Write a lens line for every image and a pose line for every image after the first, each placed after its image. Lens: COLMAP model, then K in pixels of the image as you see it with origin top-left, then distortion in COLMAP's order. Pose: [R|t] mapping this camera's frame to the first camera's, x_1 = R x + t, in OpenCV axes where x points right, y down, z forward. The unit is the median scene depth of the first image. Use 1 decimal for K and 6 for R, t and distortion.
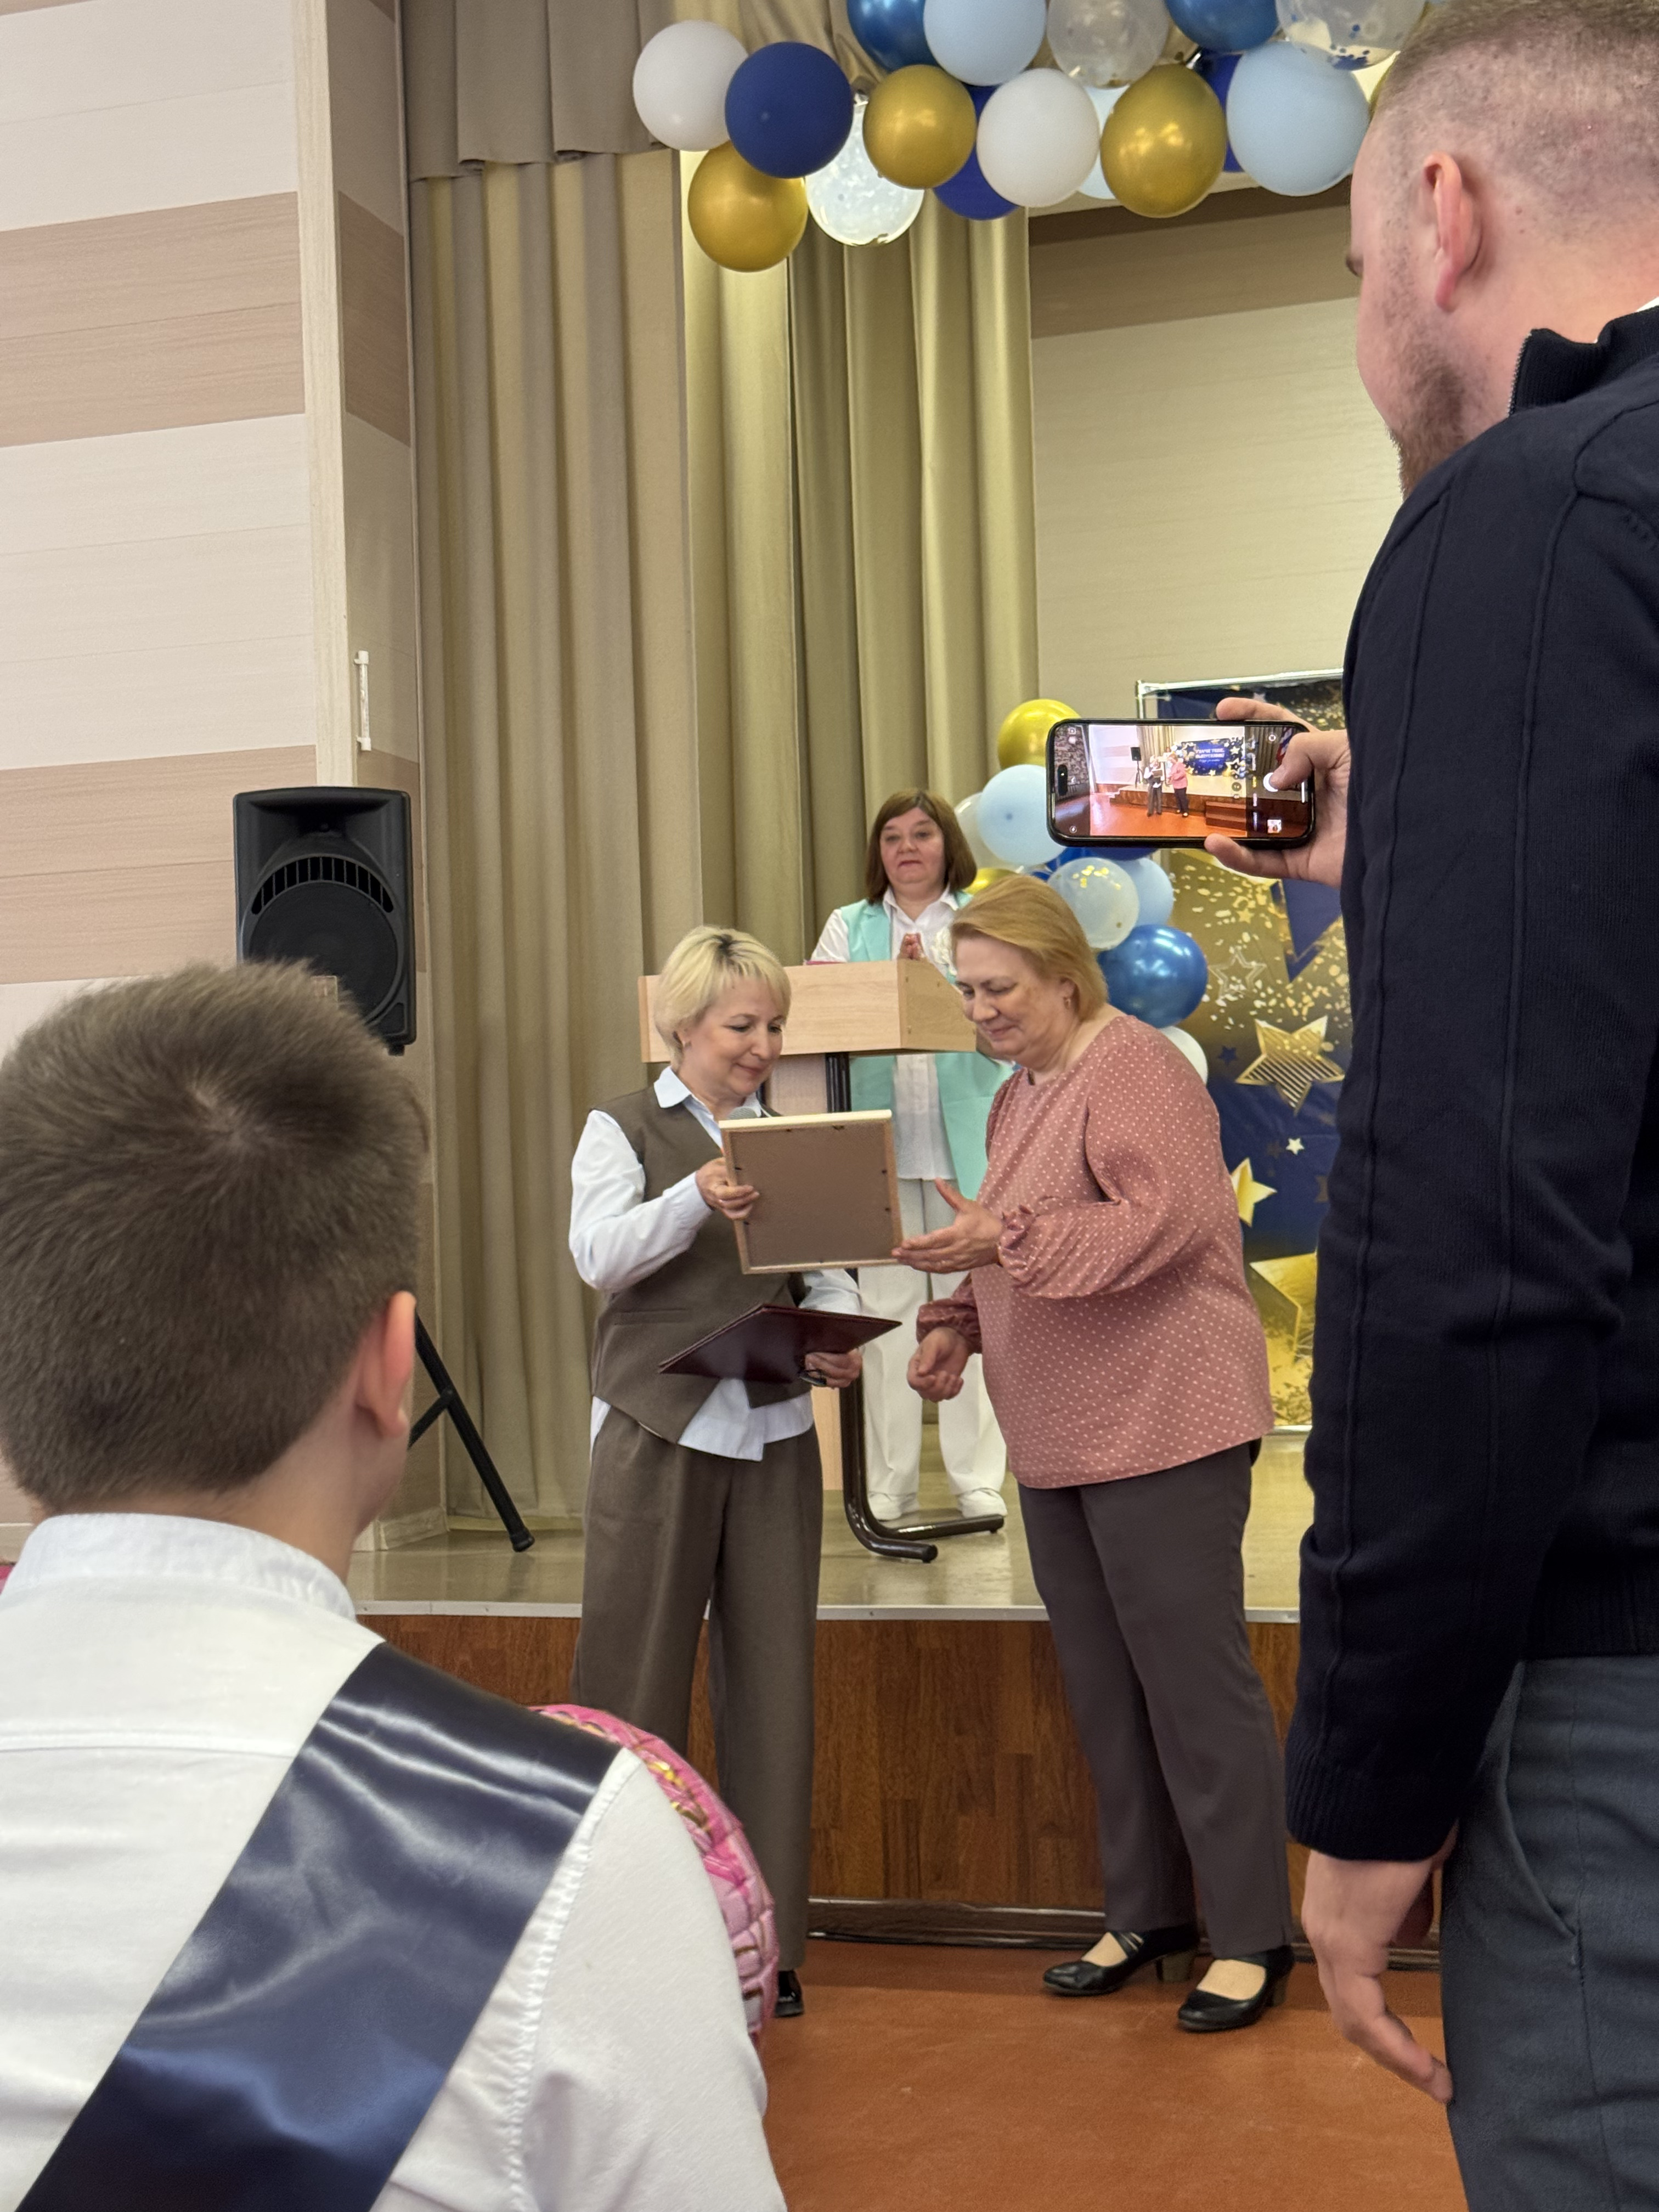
lens RADIAL K [[3054.5, 0, 829.5], [0, 3054.5, 1106.0], [0, 0, 1]] dist [0.004899, -0.105829]
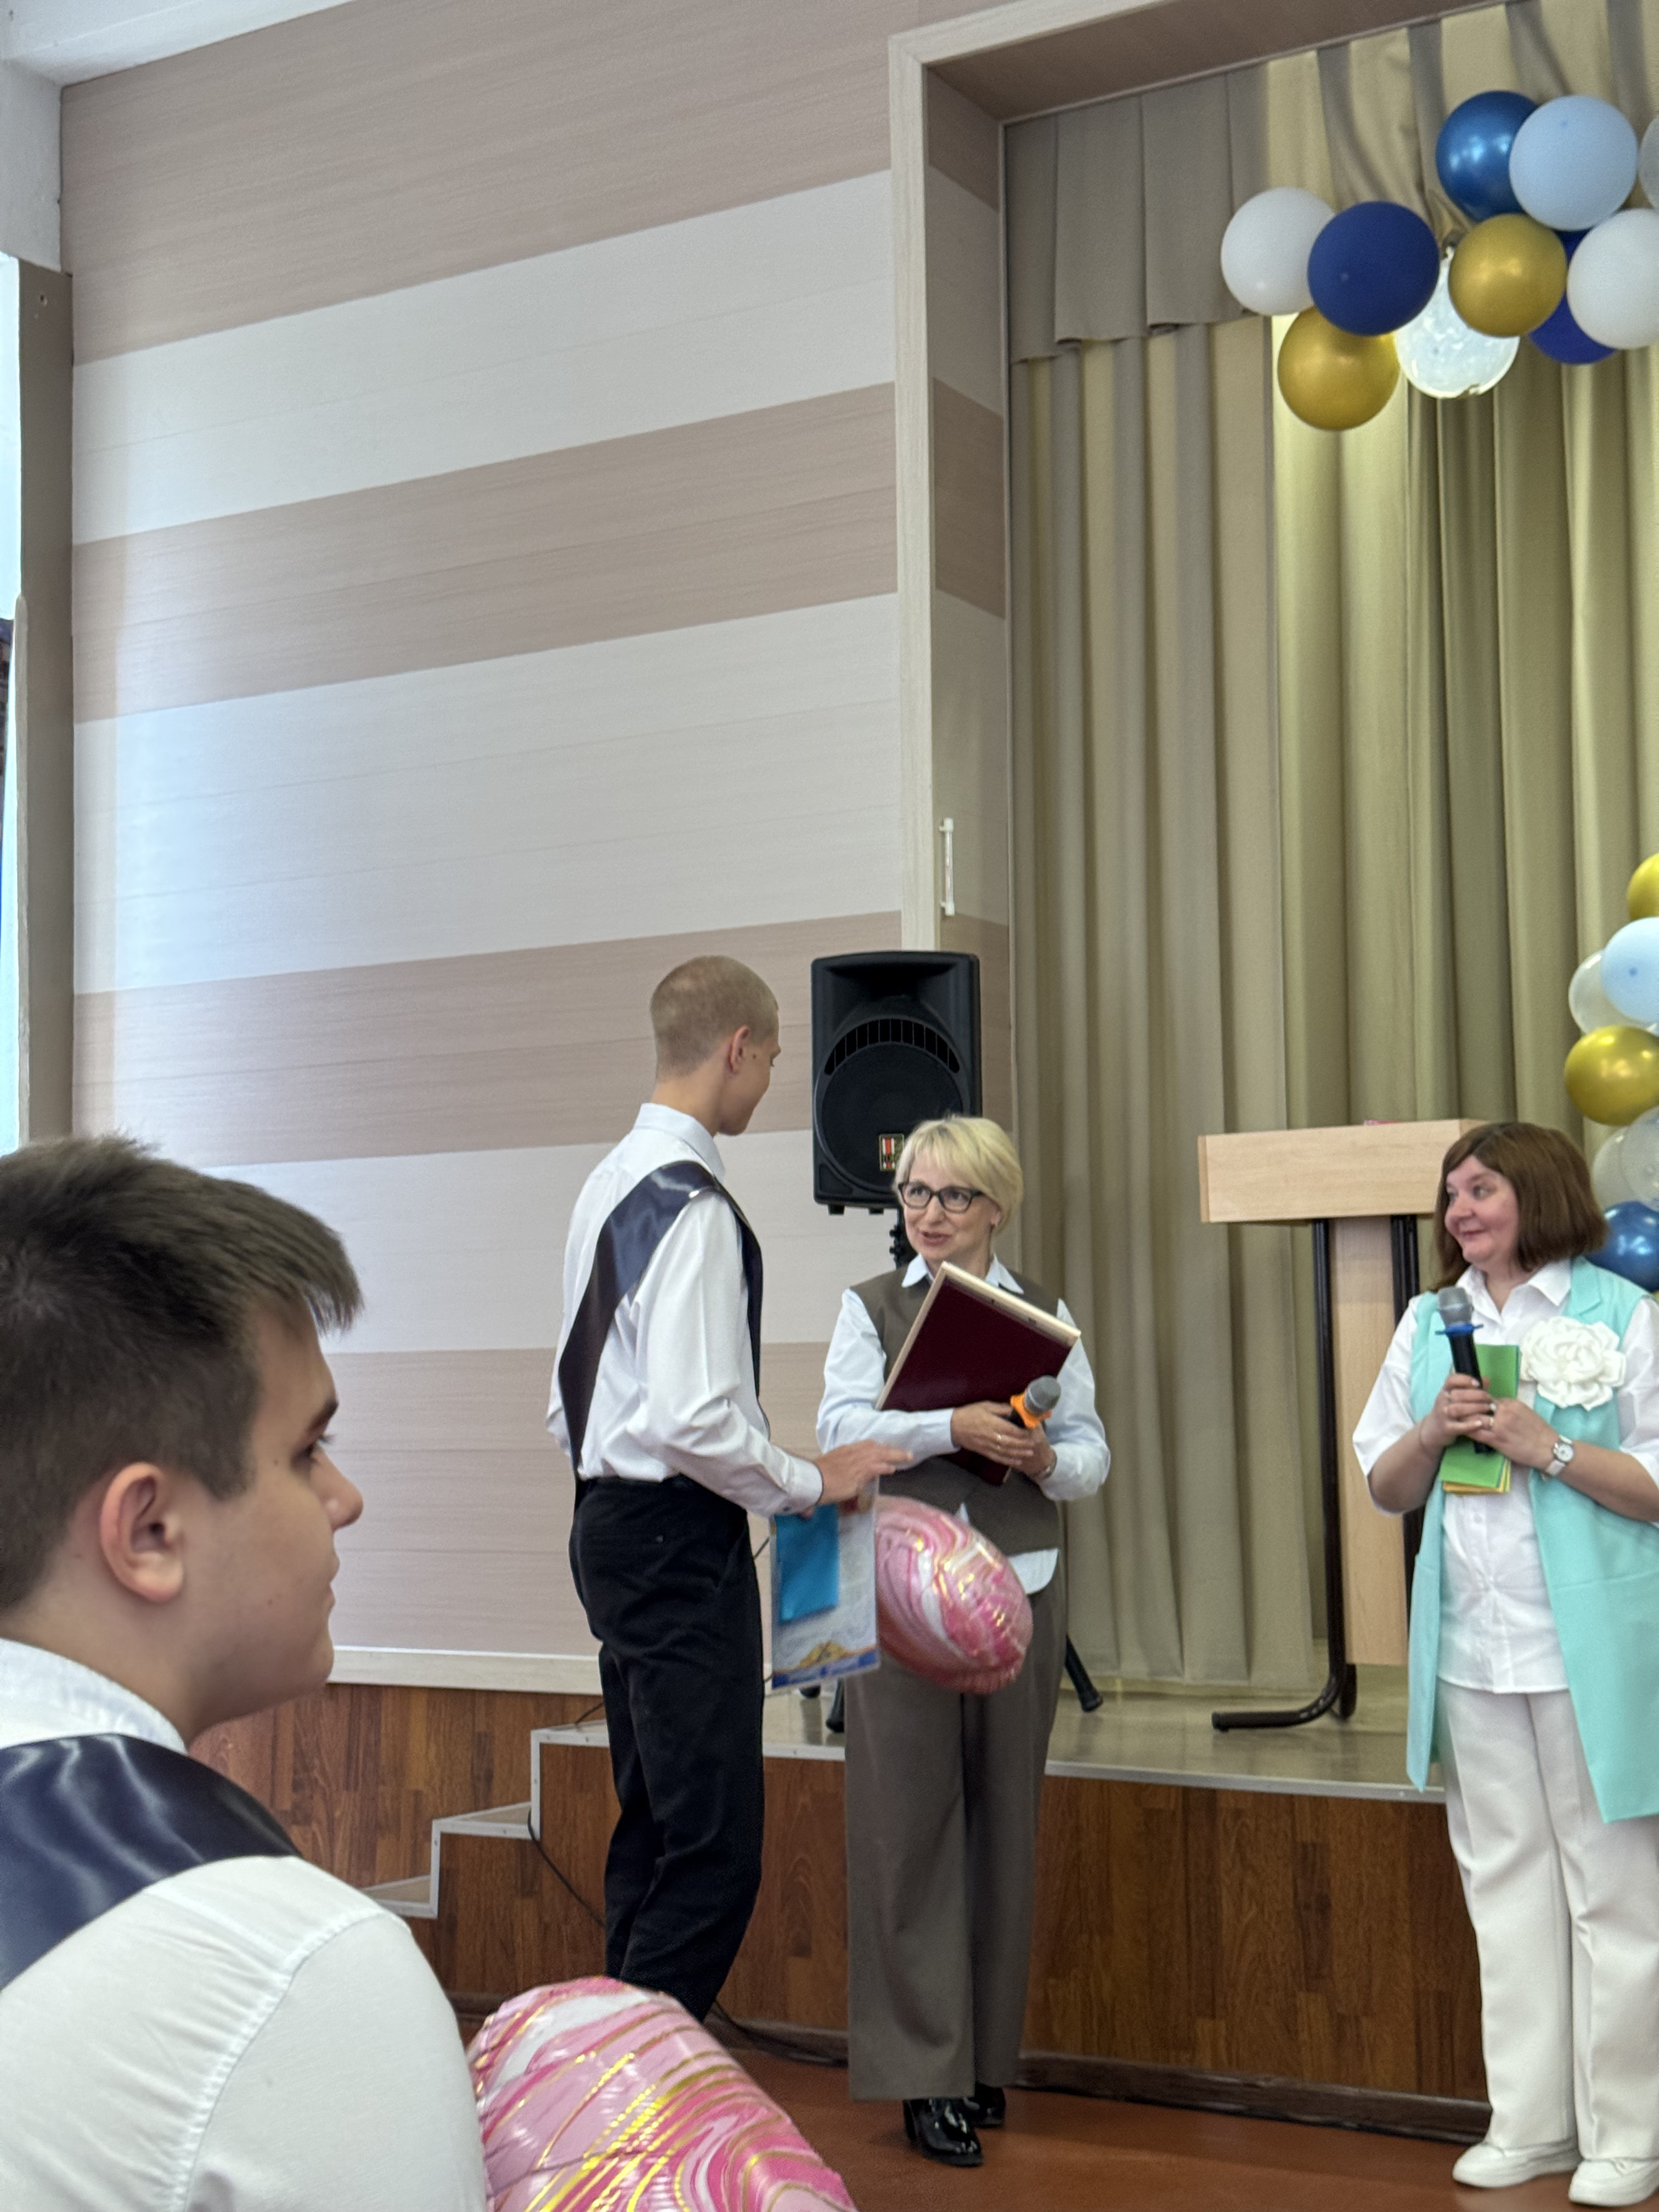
lens RADIAL K [[3057.2, 0, 829.5], [0, 3057.2, 1106.0], [0, 0, 1]] dist [0.010906, -0.255623]
pose [[0.957639, 0.001399, -0.287968, 0.104442], [-0.016383, 0.998633, -0.049628, -0.000761], [0.287505, 0.052244, 0.956353, 0.009419]]
